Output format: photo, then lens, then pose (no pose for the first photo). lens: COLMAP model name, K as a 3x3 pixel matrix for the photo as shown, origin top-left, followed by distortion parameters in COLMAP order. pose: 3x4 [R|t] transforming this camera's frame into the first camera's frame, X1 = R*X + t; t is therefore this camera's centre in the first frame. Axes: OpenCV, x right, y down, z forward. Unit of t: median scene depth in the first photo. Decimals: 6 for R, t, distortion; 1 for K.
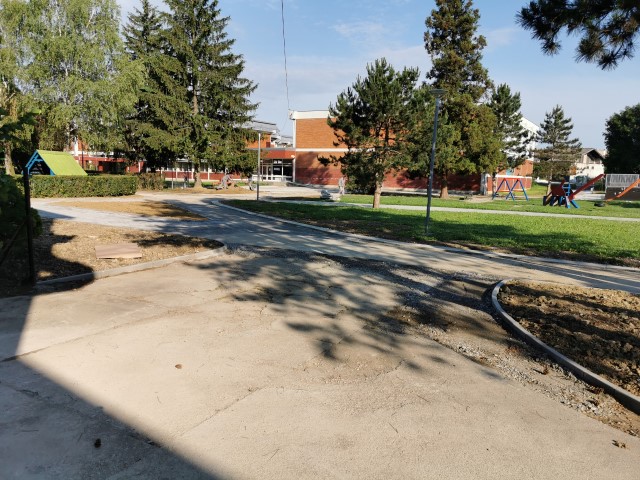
lens RADIAL K [[509.7, 0, 320.0], [0, 509.7, 240.0], [0, 0, 1]] dist [0.034160, -0.005075]
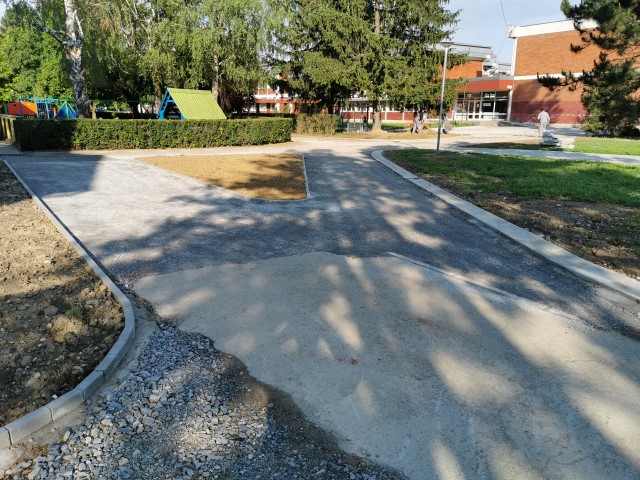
lens RADIAL K [[509.7, 0, 320.0], [0, 509.7, 240.0], [0, 0, 1]] dist [0.034160, -0.005075]
pose [[0.918310, 0.070734, -0.389492, 0.005173], [-0.026130, 0.992592, 0.118653, -0.025593], [0.395000, -0.098783, 0.913355, 0.215432]]
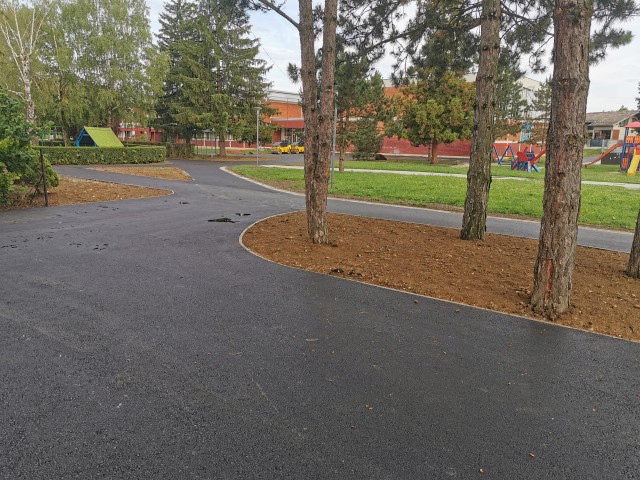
lens RADIAL K [[498.1, 0, 320.0], [0, 498.1, 240.0], [0, 0, 1]] dist [0.051686, 0.000302]
pose [[0.994252, 0.010392, -0.106561, 0.108430], [-0.003342, 0.997806, 0.066120, 0.012893], [0.107015, -0.065384, 0.992105, -0.126124]]
